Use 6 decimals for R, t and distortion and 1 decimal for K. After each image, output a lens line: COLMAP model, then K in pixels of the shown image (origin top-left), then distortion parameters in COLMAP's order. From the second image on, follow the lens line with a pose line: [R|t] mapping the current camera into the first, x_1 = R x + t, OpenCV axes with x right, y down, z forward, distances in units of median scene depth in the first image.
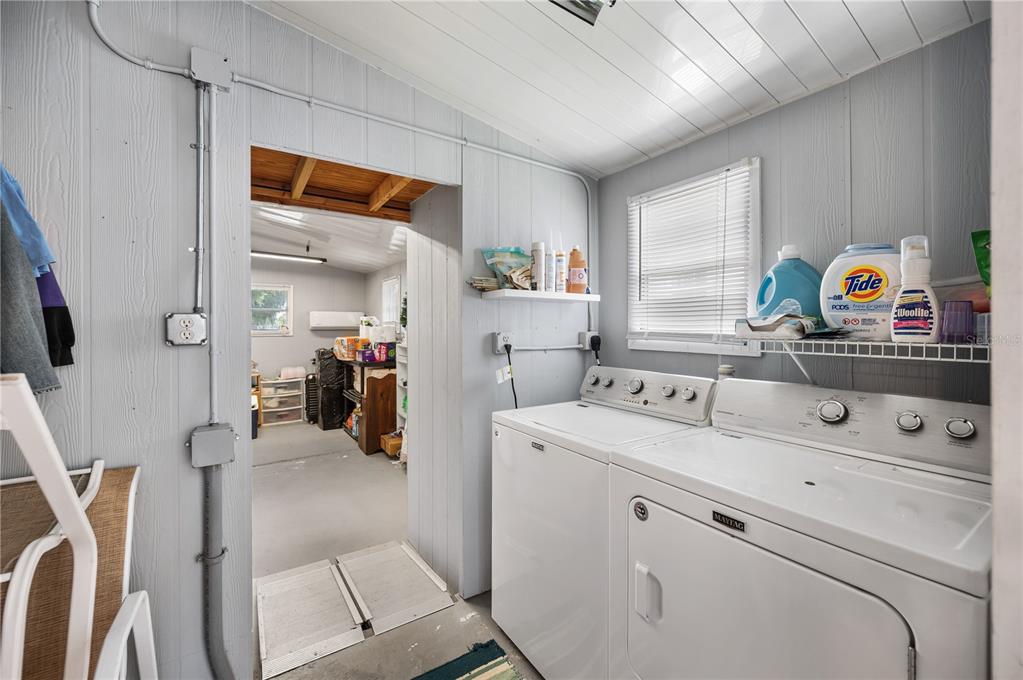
lens RADIAL K [[414.9, 0, 516.9], [0, 414.9, 328.3], [0, 0, 1]] dist [0.001690, 0.000059]
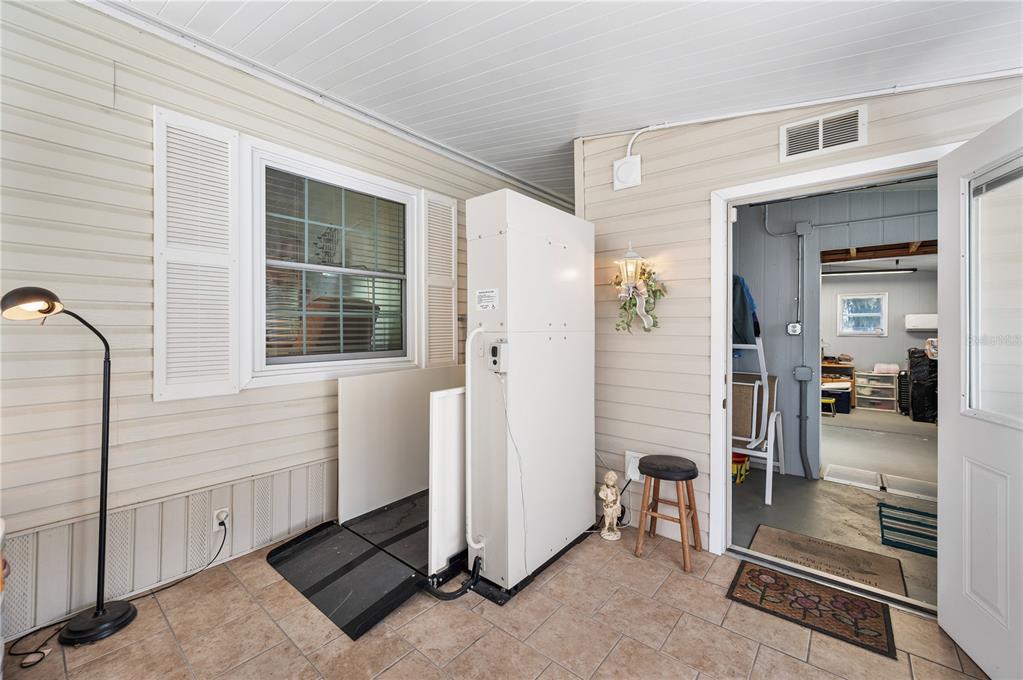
lens RADIAL K [[414.9, 0, 516.9], [0, 414.9, 328.3], [0, 0, 1]] dist [0.001690, 0.000059]
pose [[0.290957, 0.001657, -0.956735, 0.278774], [-0.006038, 0.999982, -0.000104, 0.001831], [0.956717, 0.005807, 0.290962, -0.332941]]
